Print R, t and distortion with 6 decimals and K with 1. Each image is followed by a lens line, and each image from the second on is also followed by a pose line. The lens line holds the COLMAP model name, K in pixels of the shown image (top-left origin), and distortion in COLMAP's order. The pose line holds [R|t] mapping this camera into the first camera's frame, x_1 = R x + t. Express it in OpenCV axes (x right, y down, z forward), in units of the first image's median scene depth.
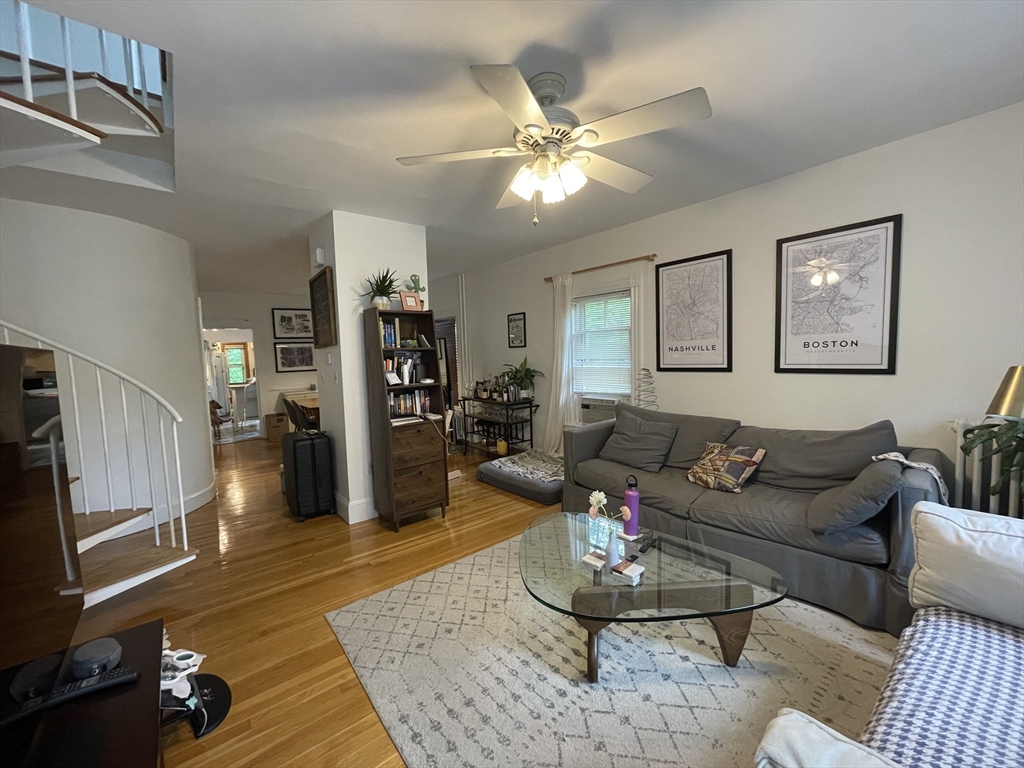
lens RADIAL K [[413.6, 0, 508.4], [0, 413.6, 384.8], [0, 0, 1]] dist [-0.009405, 0.000273]
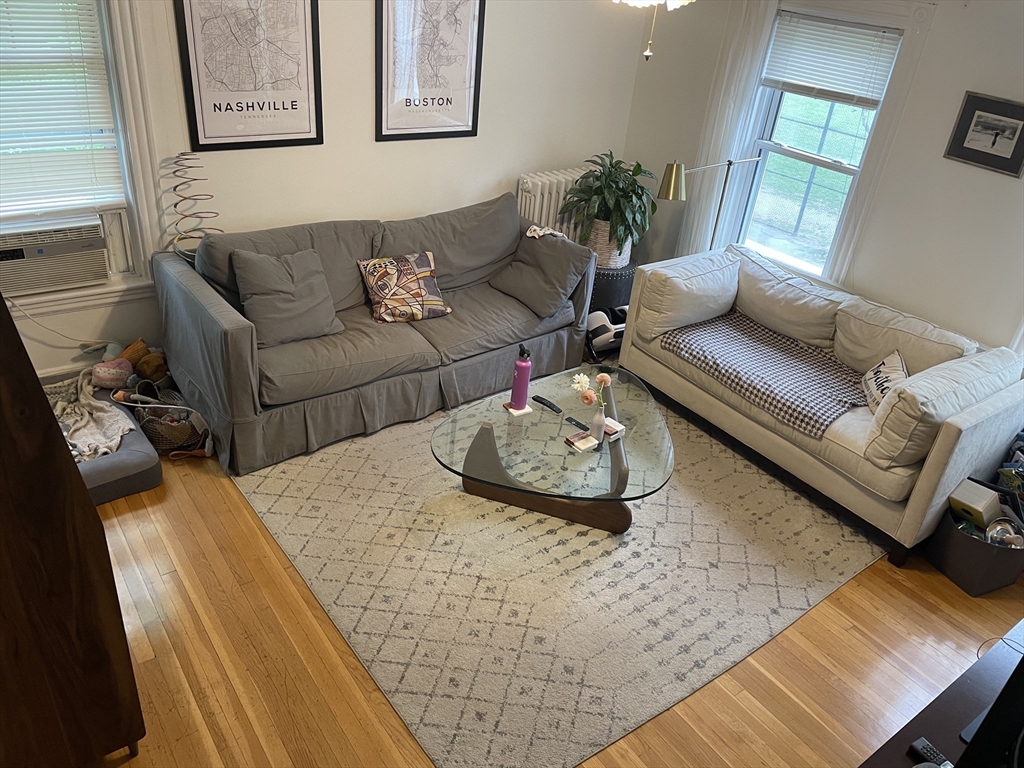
lens RADIAL K [[773.7, 0, 513.1], [0, 773.7, 387.1], [0, 0, 1]] dist [0.038193, -0.008191]
pose [[0.039695, -0.471383, 0.881035, -0.722484], [-0.025692, 0.880957, 0.472499, -0.283503], [-0.998881, -0.041392, 0.022859, 0.649542]]
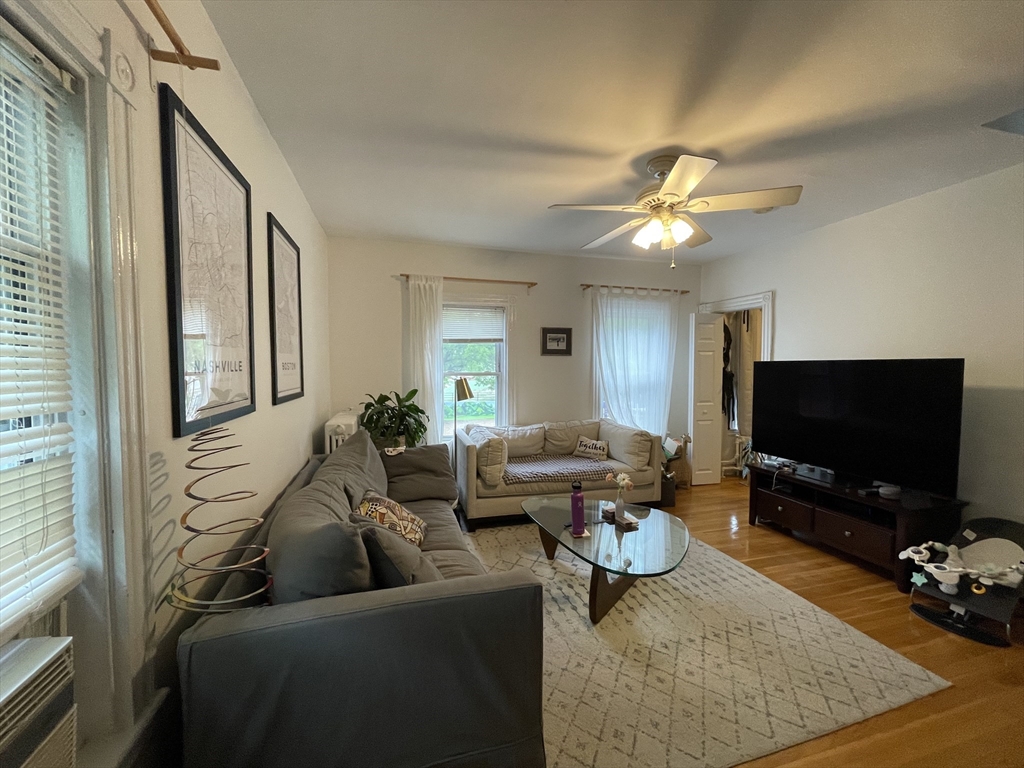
lens RADIAL K [[413.6, 0, 508.4], [0, 413.6, 384.8], [0, 0, 1]] dist [-0.009405, 0.000273]
pose [[-0.916064, 0.013264, 0.400812, 0.013007], [0.057550, 0.993456, 0.098657, -0.100335], [-0.396880, 0.113443, -0.910833, 1.352592]]
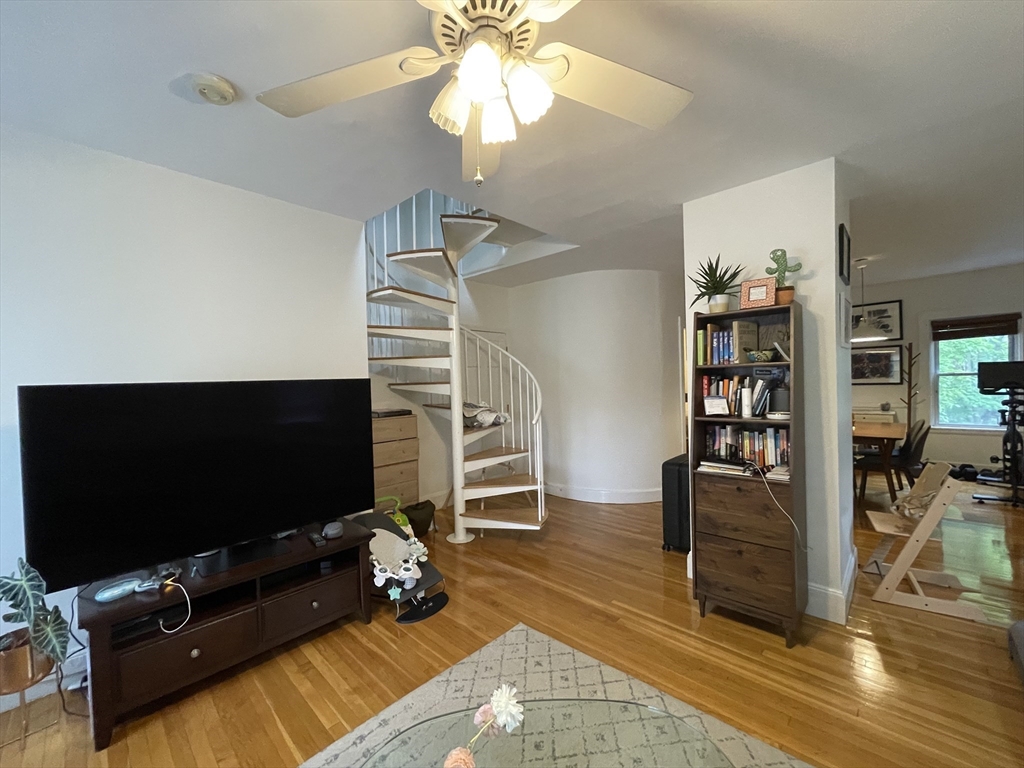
lens RADIAL K [[413.6, 0, 508.4], [0, 413.6, 384.8], [0, 0, 1]] dist [-0.009405, 0.000273]
pose [[0.131766, 0.047345, -0.990150, 0.387067], [-0.053980, 0.997719, 0.040524, -0.063256], [0.989810, 0.048109, 0.134021, 0.540139]]
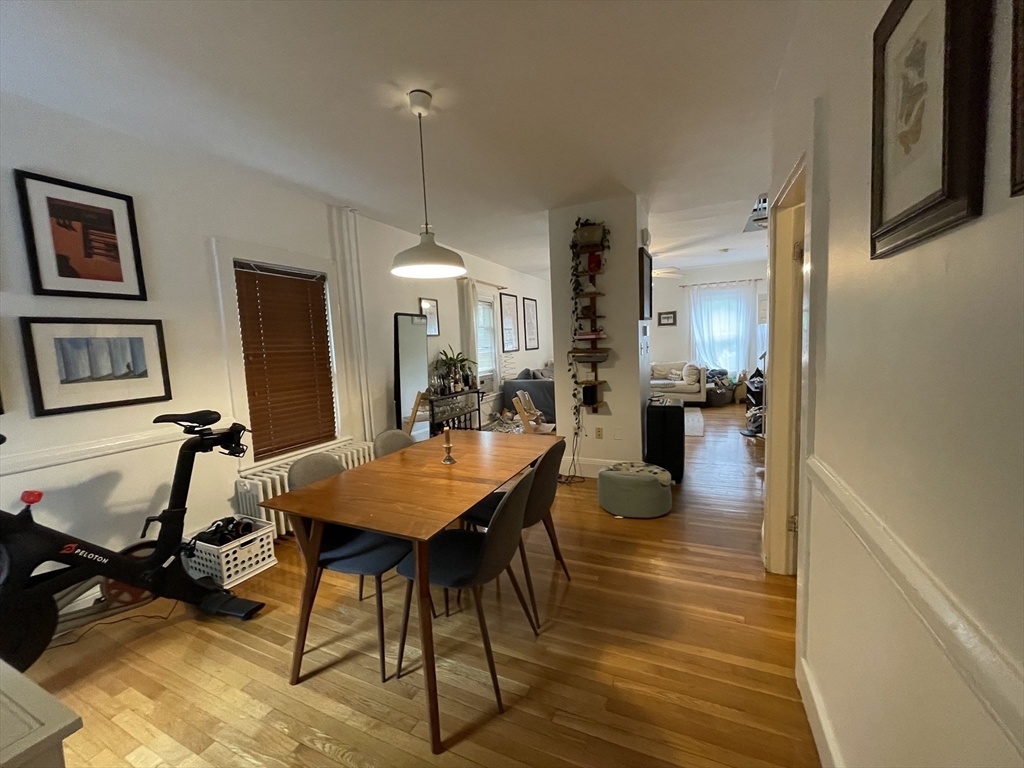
lens RADIAL K [[413.6, 0, 508.4], [0, 413.6, 384.8], [0, 0, 1]] dist [-0.009405, 0.000273]
pose [[-0.447235, -0.038554, 0.893585, -1.403871], [0.129105, 0.985825, 0.107150, -0.097090], [-0.885050, 0.163288, -0.435917, 2.033303]]
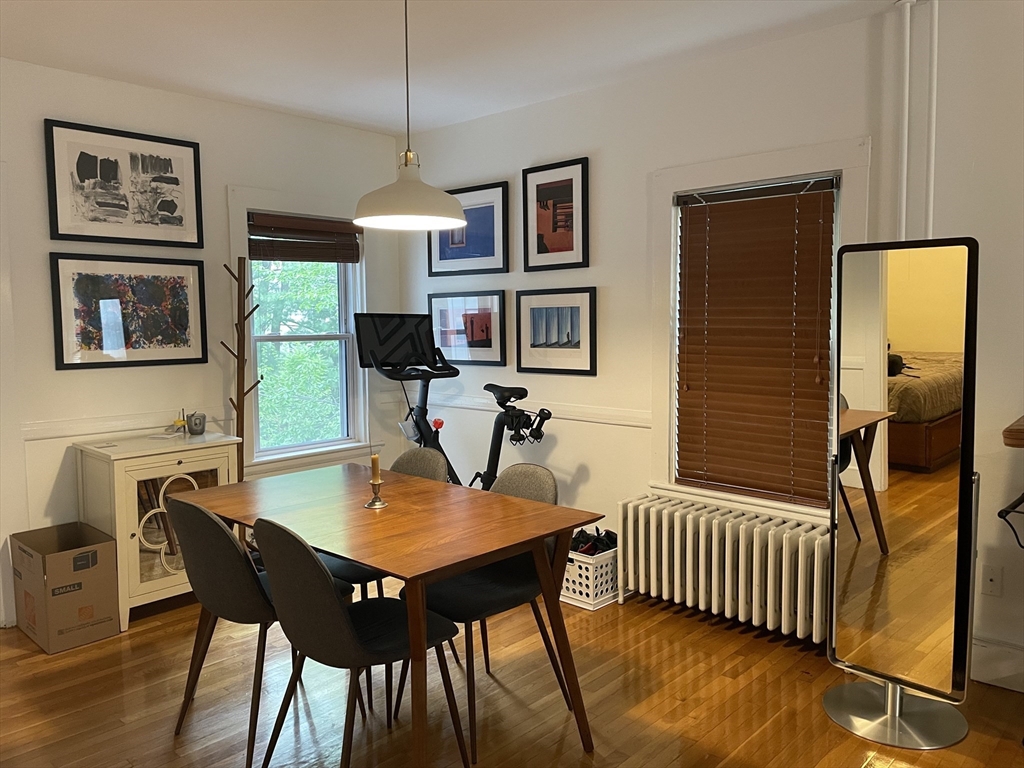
lens RADIAL K [[773.7, 0, 513.1], [0, 773.7, 387.1], [0, 0, 1]] dist [0.038193, -0.008191]
pose [[0.988628, 0.017648, 0.149341, -0.795280], [-0.017519, 0.999844, -0.002181, -0.047718], [-0.149356, -0.000460, 0.988783, 1.052936]]
